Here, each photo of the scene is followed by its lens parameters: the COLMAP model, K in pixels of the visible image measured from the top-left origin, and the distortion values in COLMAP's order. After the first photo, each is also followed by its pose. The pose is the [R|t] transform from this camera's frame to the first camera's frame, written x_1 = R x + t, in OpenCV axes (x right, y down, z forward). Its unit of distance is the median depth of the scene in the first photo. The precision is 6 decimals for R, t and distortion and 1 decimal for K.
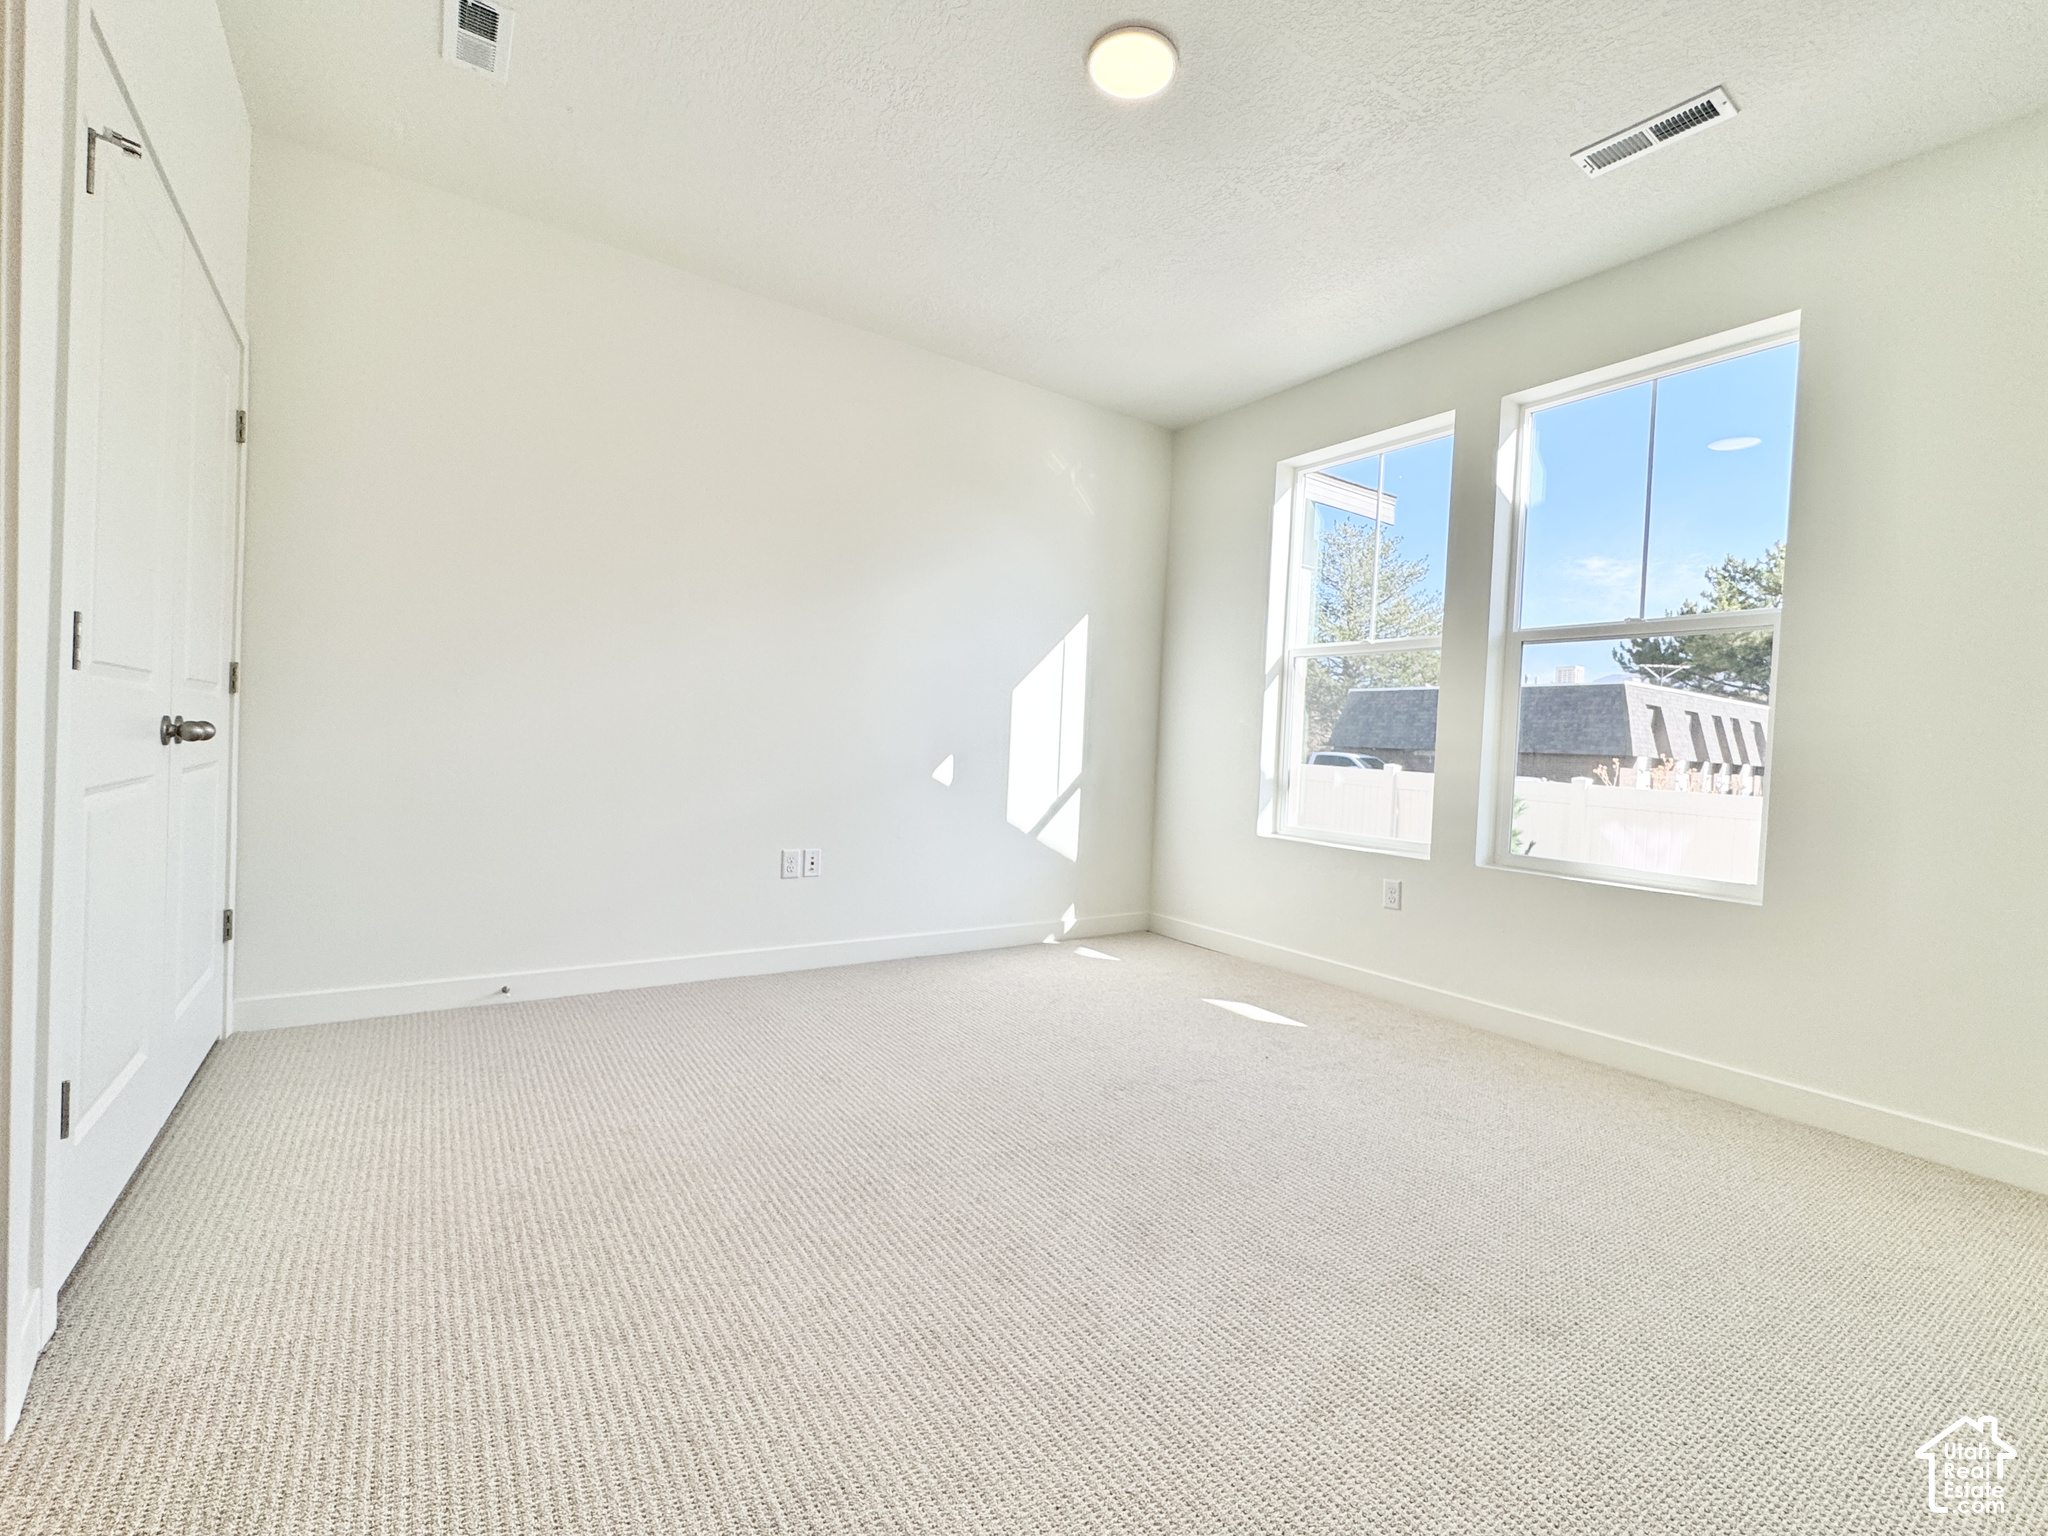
lens RADIAL K [[830.6, 0, 1030.6], [0, 830.6, 759.1], [0, 0, 1]] dist [0.013403, -0.000028]
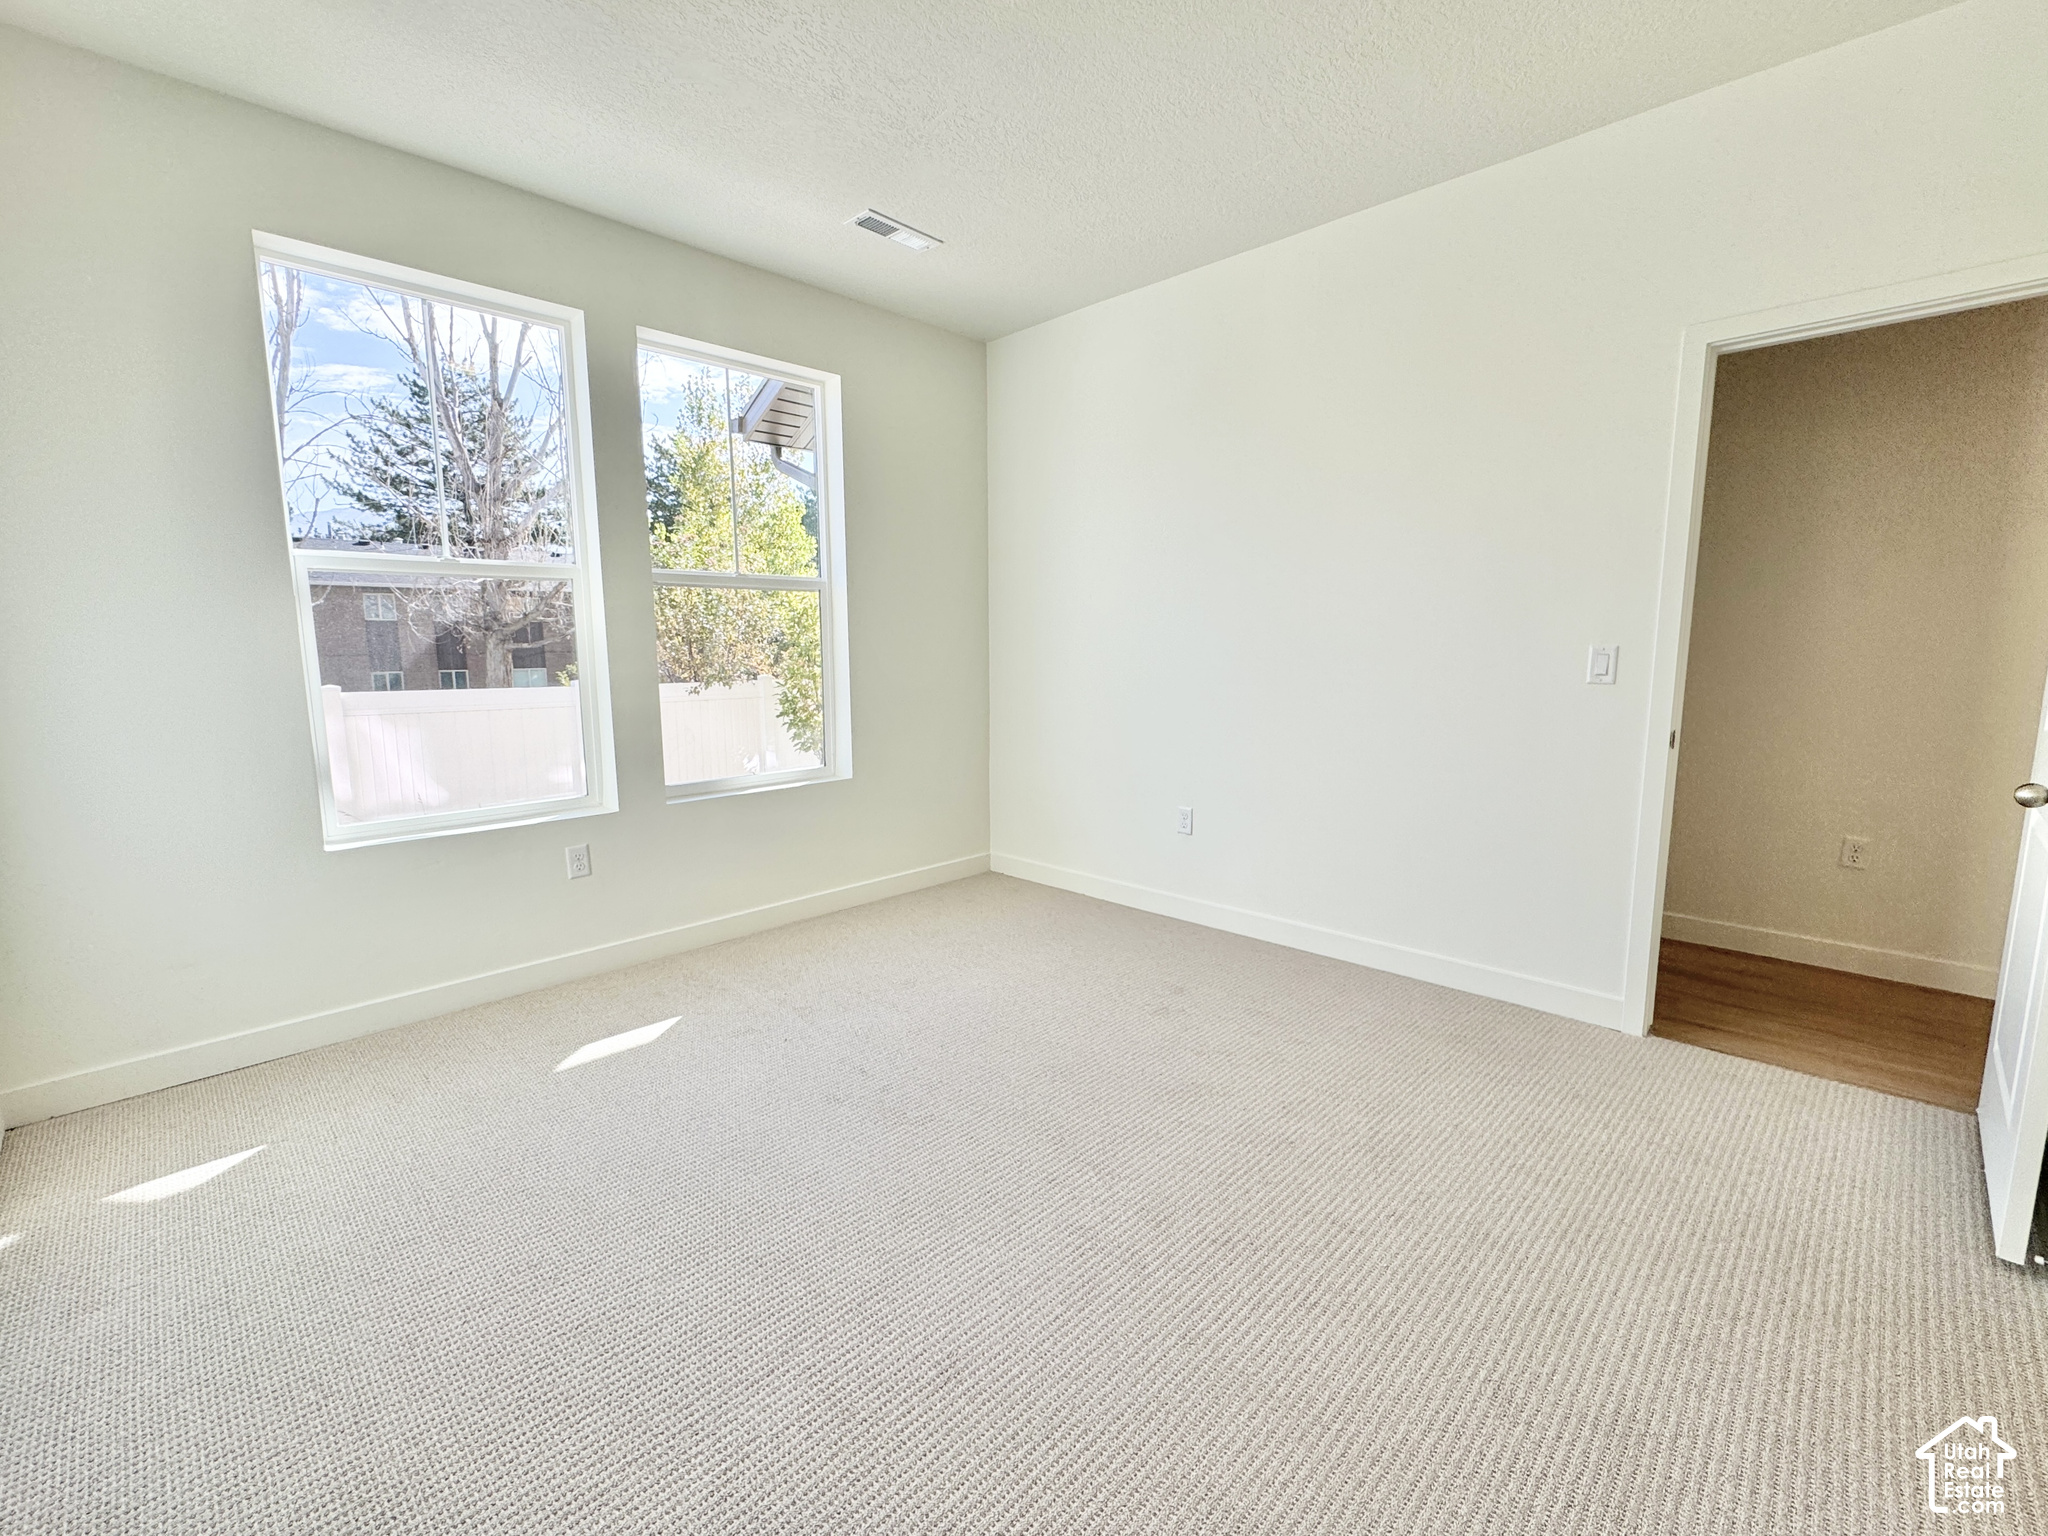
lens RADIAL K [[830.6, 0, 1030.6], [0, 830.6, 759.1], [0, 0, 1]] dist [0.013403, -0.000028]
pose [[-0.142167, -0.178857, 0.973550, -0.544669], [0.021335, 0.982758, 0.183664, -0.109839], [-0.989613, 0.046882, -0.135900, 0.728278]]
